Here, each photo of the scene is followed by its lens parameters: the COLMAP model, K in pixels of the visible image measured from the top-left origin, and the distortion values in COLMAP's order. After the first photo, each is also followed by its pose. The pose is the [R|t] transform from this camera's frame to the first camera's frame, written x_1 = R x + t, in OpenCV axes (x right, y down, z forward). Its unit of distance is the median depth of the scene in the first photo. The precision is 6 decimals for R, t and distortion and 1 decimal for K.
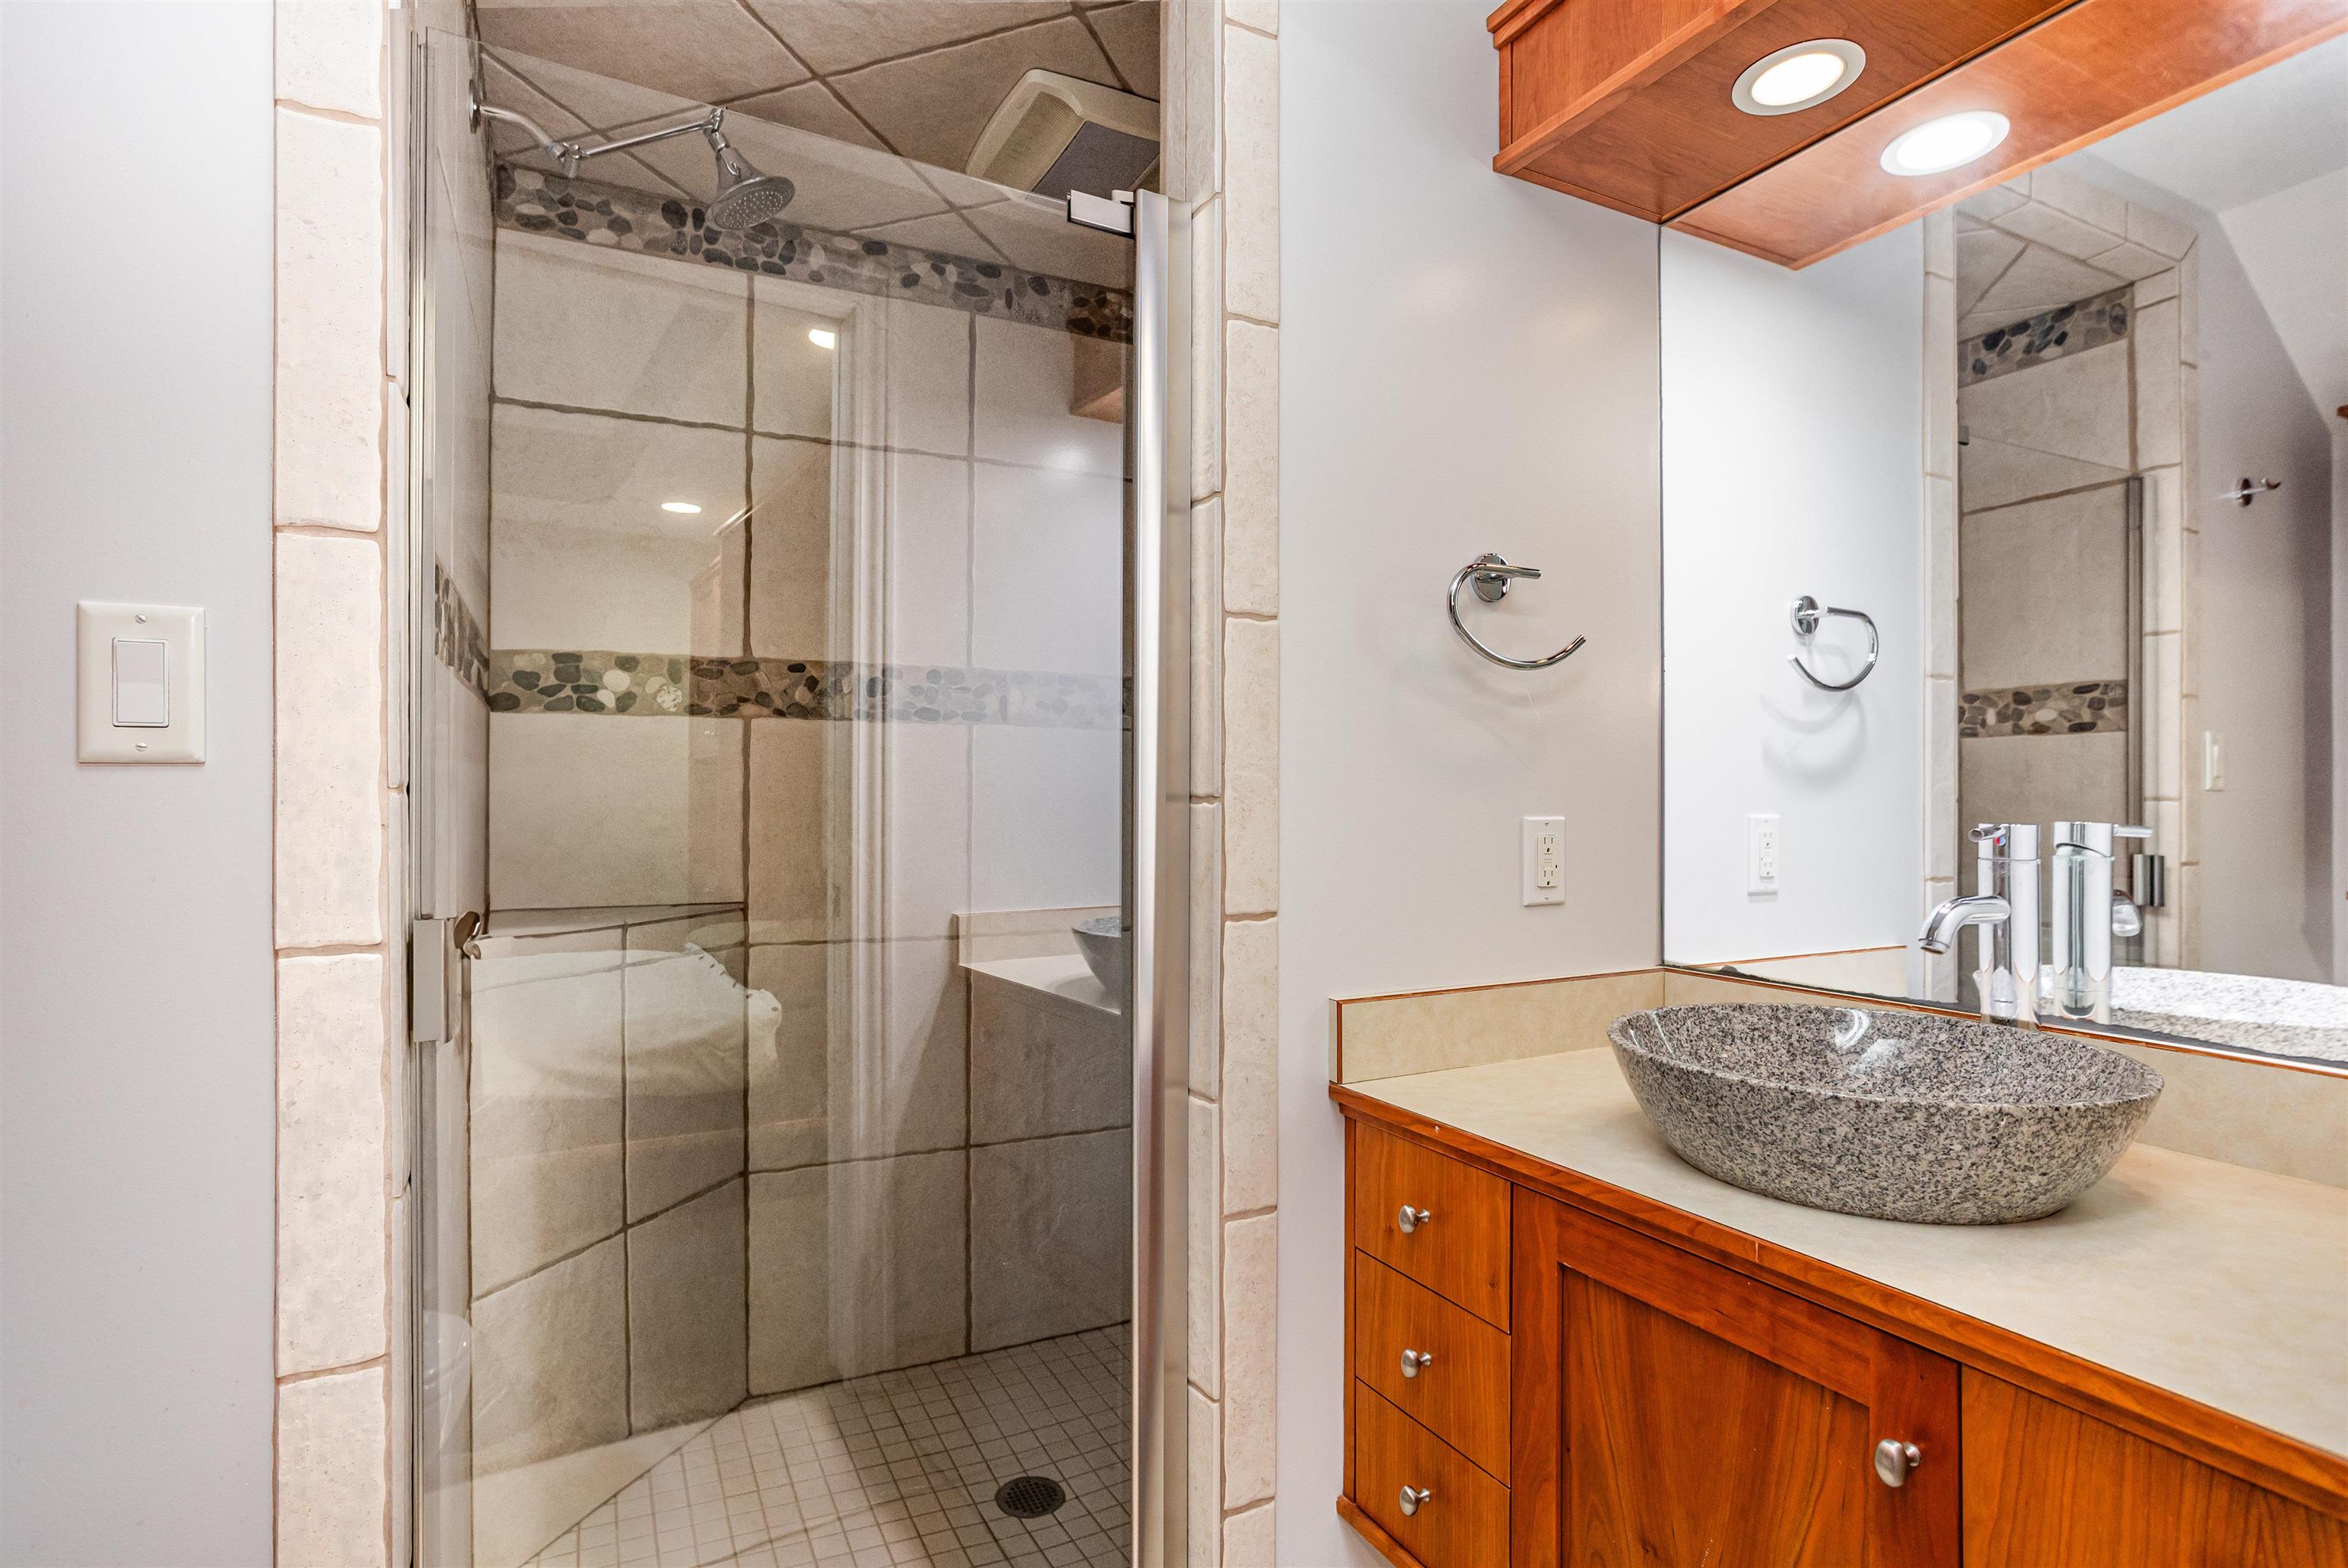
lens RADIAL K [[1189.5, 0, 1179.1], [0, 1189.5, 788.5], [0, 0, 1]] dist [0.005153, 0.000168]
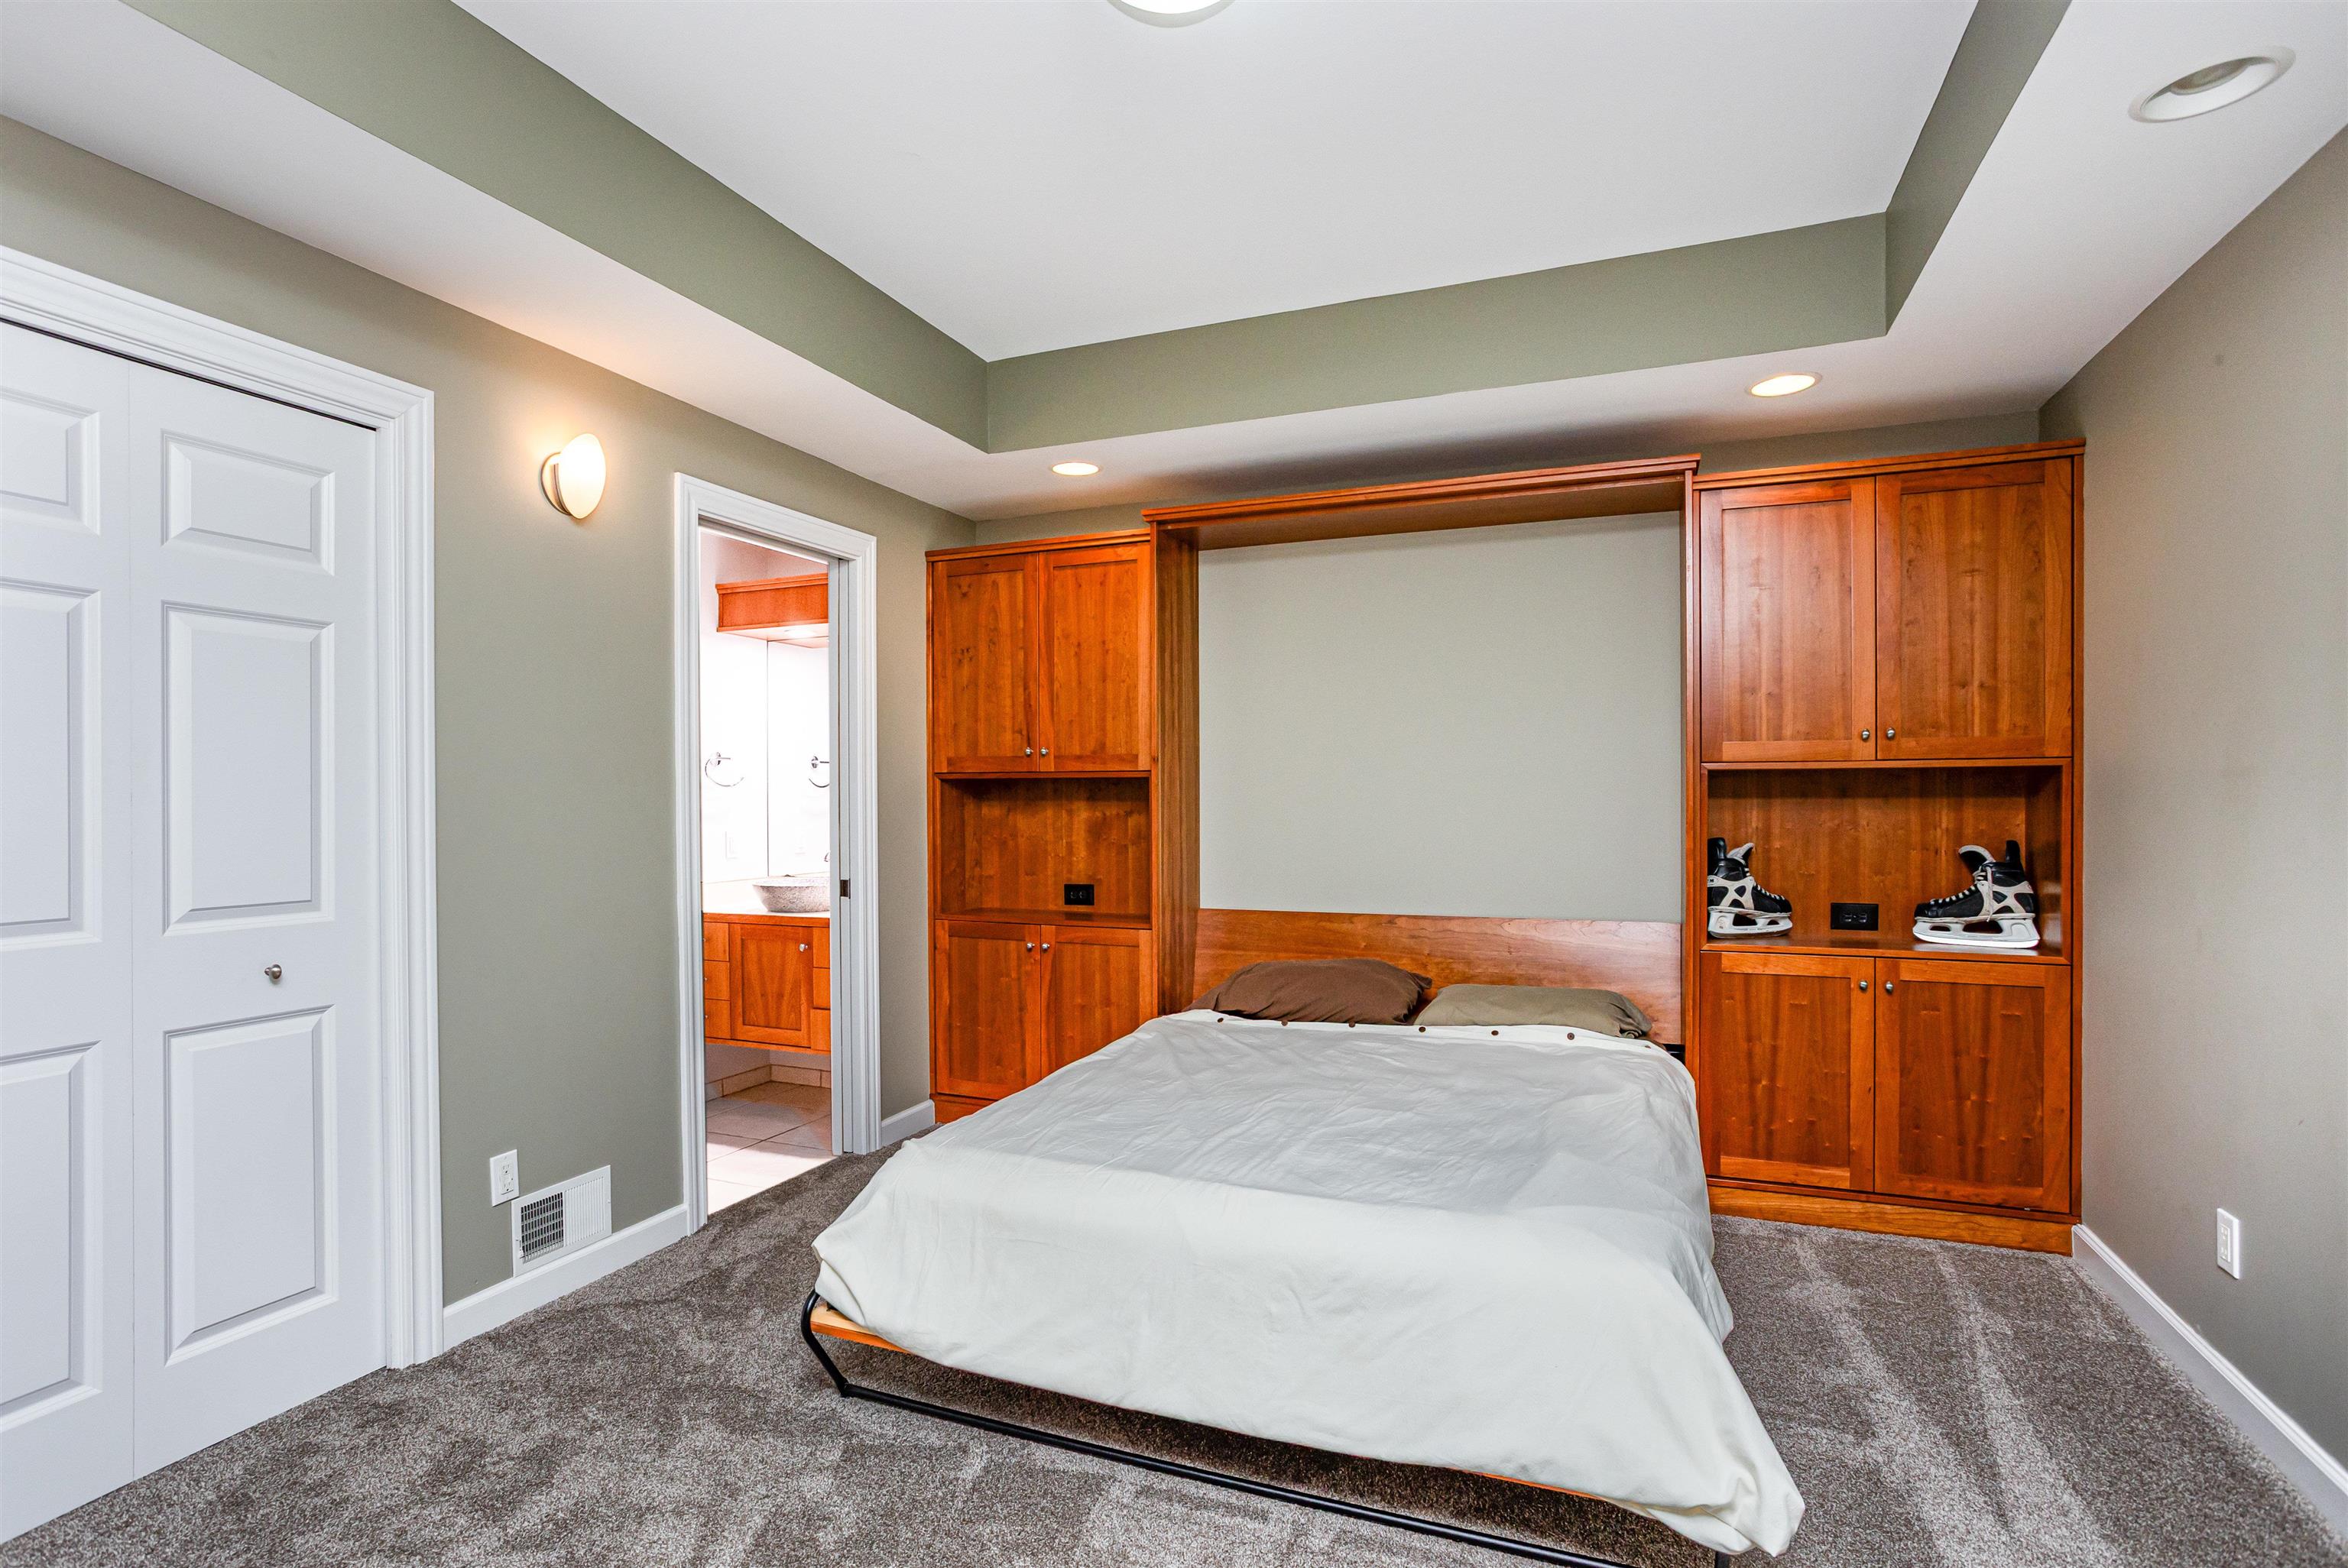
lens RADIAL K [[1189.5, 0, 1170.4], [0, 1189.5, 791.8], [0, 0, 1]] dist [0.005153, 0.000168]
pose [[0.744356, 0.002798, 0.667777, -1.735153], [-0.003809, 0.999993, 0.000056, -0.219189], [-0.667772, -0.002585, 0.744362, -4.000621]]
